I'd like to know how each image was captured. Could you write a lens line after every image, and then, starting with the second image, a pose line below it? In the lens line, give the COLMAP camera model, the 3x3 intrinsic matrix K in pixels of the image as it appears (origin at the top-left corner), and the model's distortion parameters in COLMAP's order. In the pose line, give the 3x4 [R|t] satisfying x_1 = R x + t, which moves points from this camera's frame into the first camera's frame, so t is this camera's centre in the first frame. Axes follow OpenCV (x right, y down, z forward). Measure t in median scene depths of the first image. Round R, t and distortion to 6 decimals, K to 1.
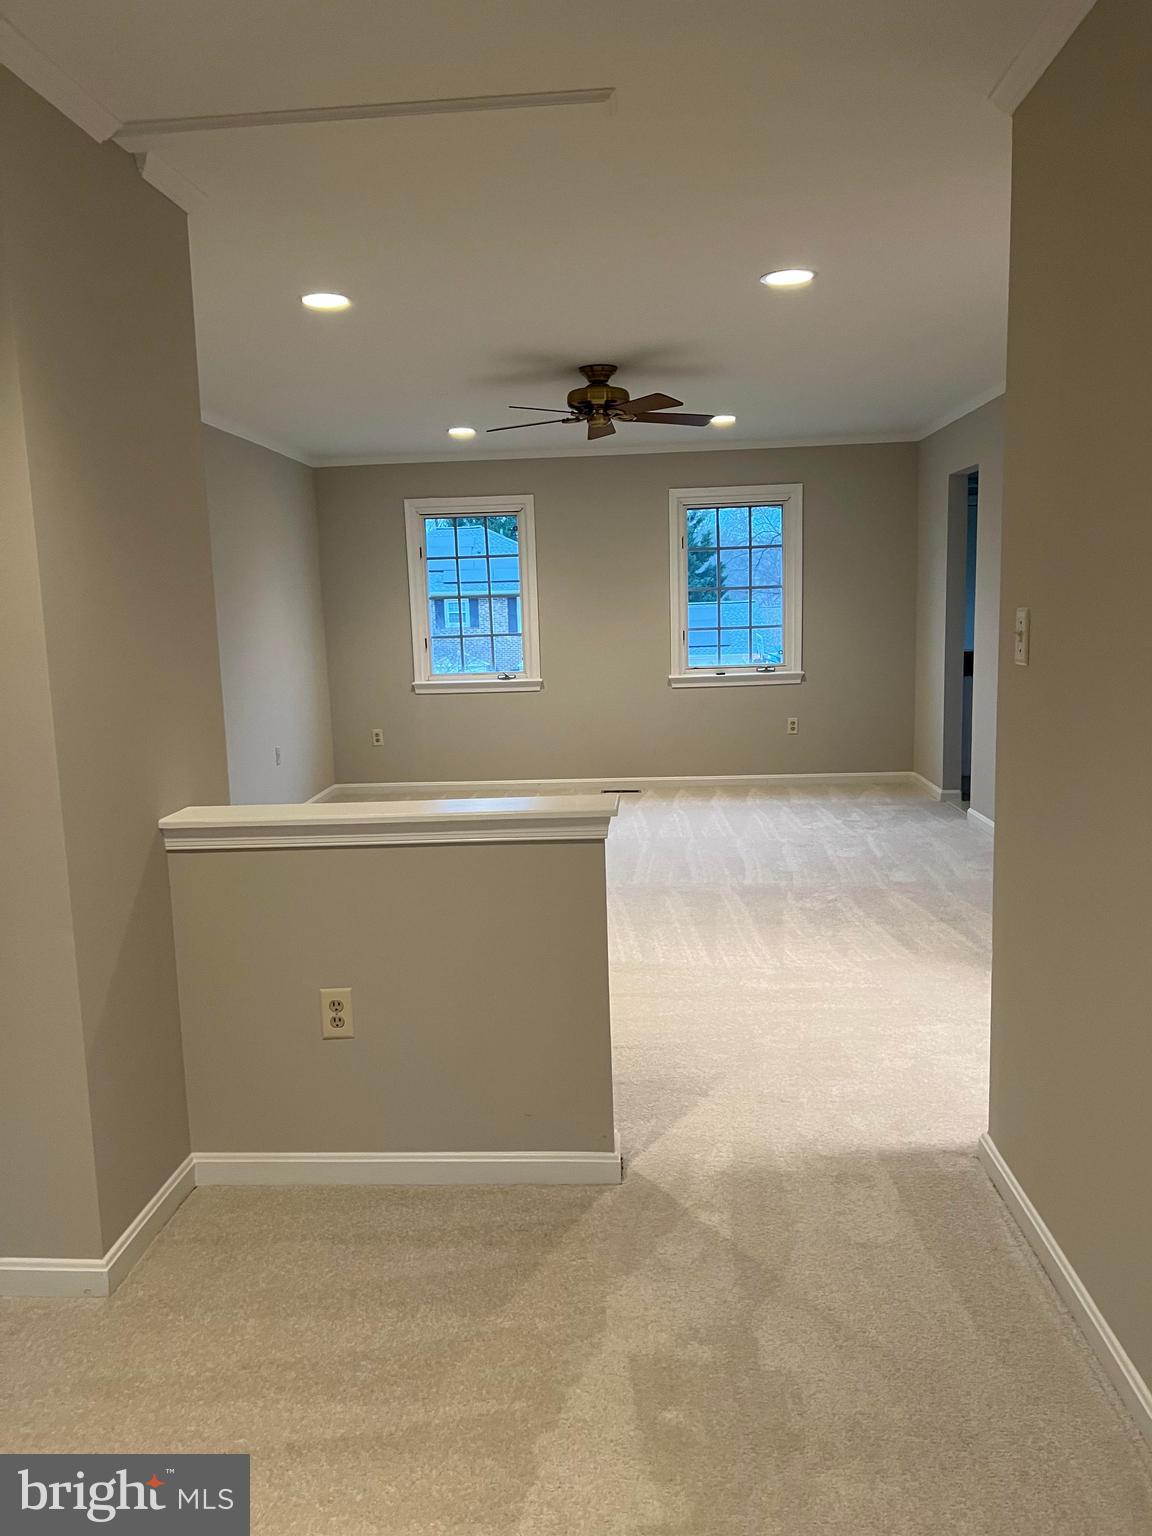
lens RADIAL K [[1159.1, 0, 561.9], [0, 1159.1, 765.4], [0, 0, 1]] dist [0.048130, -0.062918]
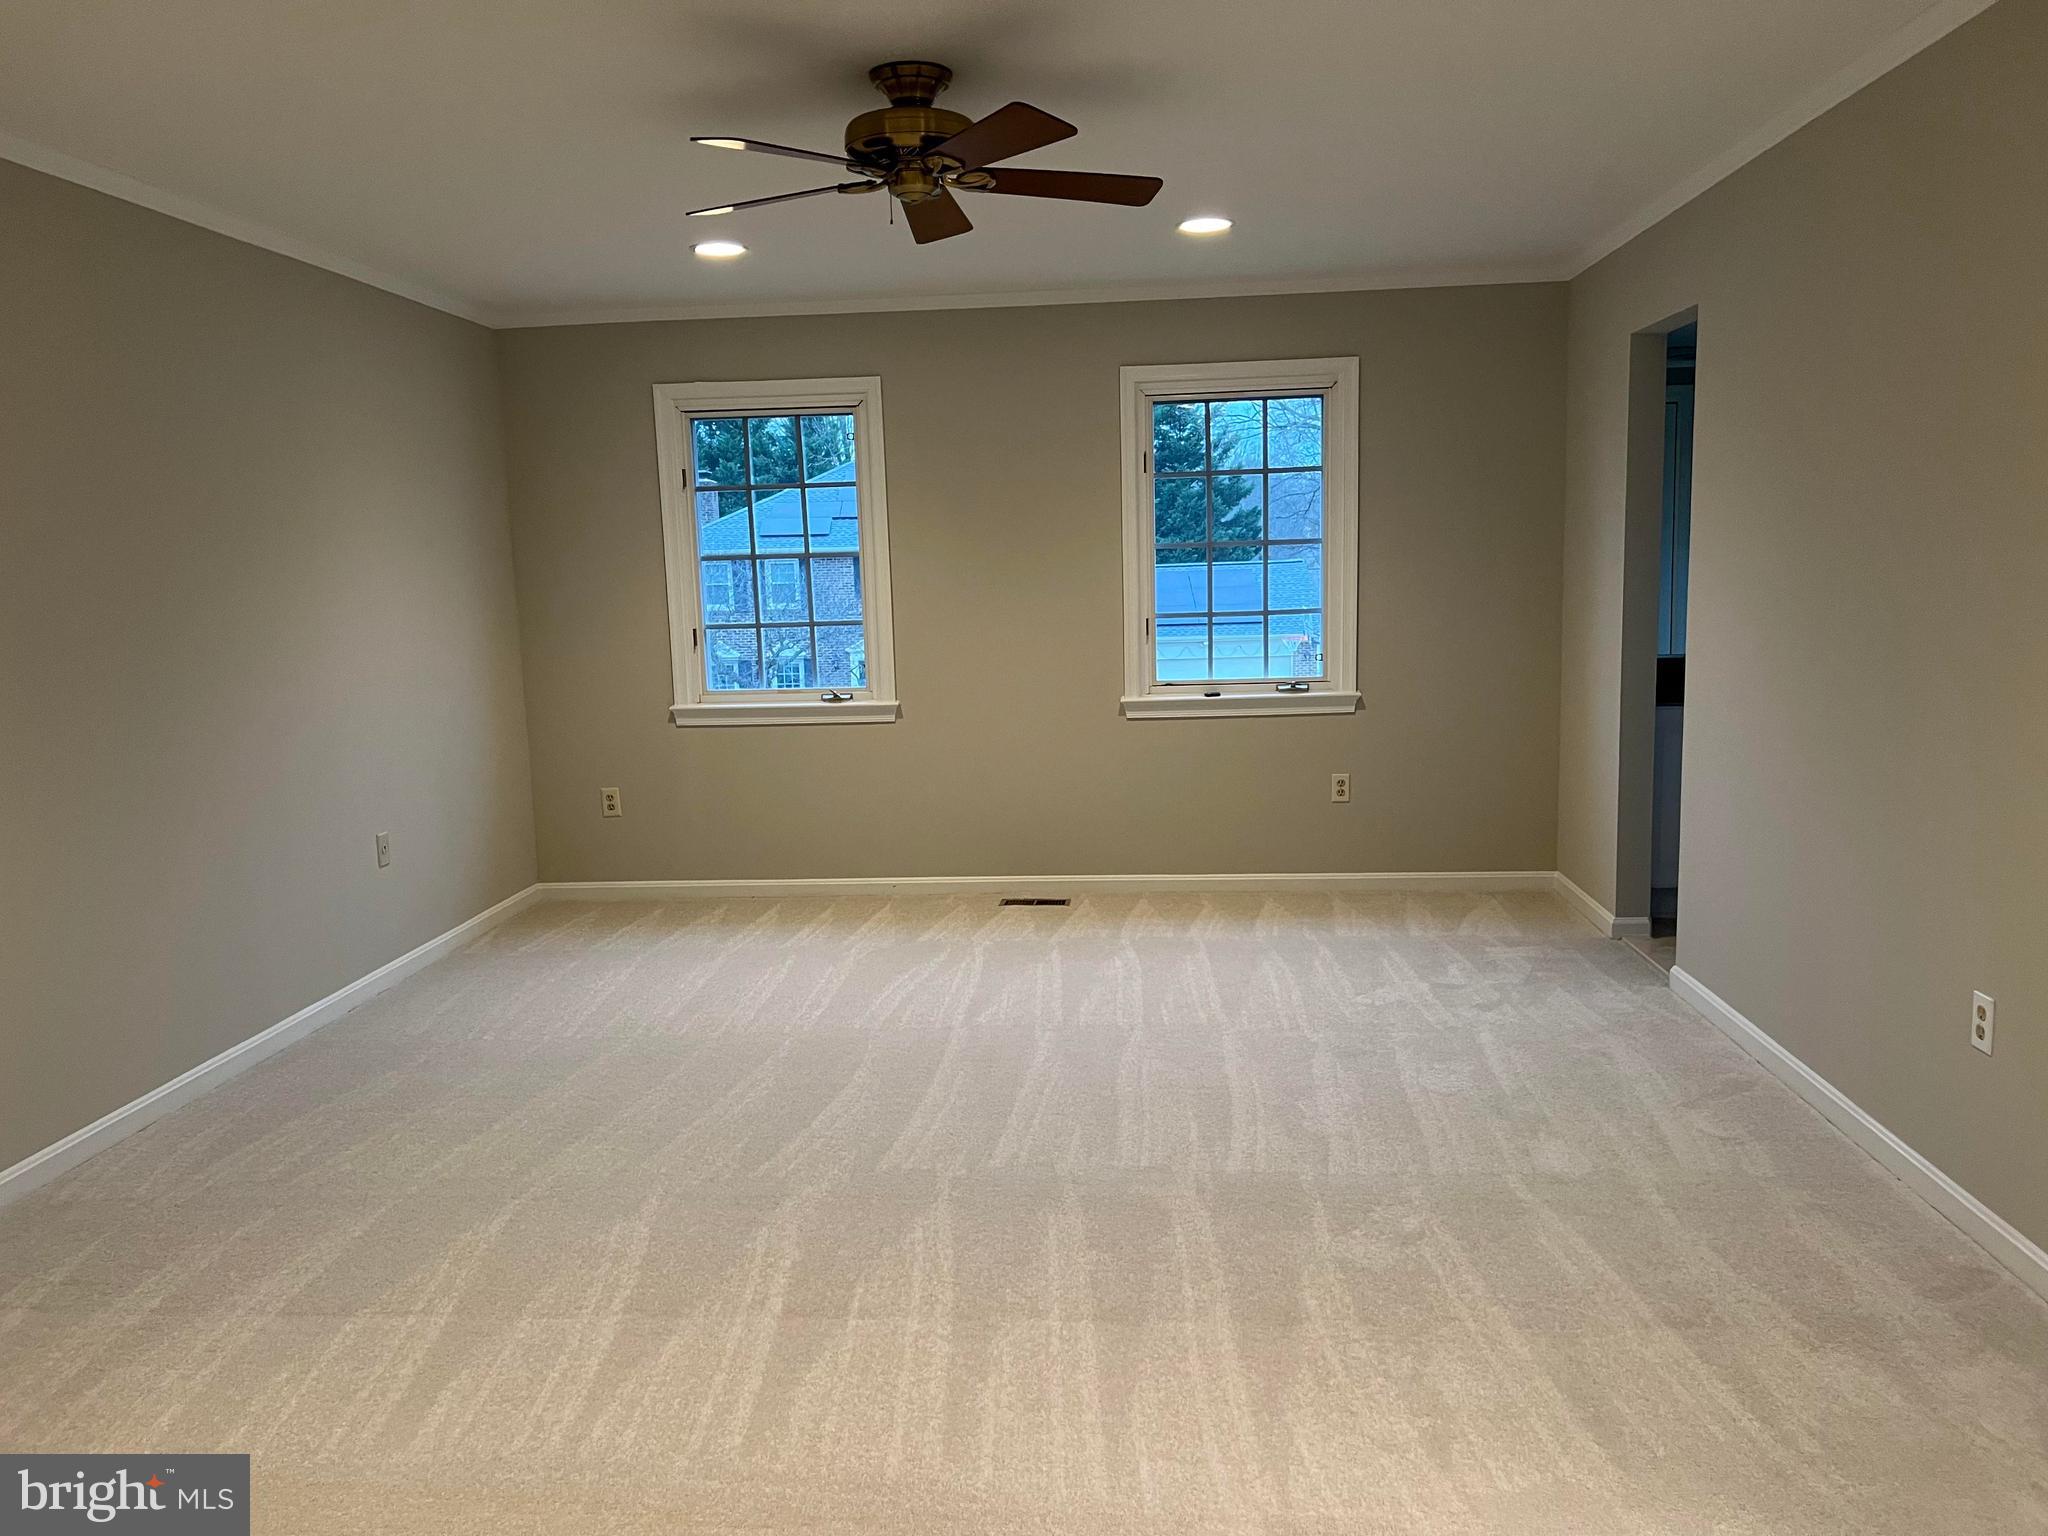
lens RADIAL K [[1545.5, 0, 1033.1], [0, 1545.5, 757.0], [0, 0, 1]] dist [0.048130, -0.062918]
pose [[0.999937, 0.005509, -0.009801, 0.061752], [-0.005636, 0.999901, -0.012924, -0.041820], [0.009729, 0.012979, 0.999868, 0.268988]]
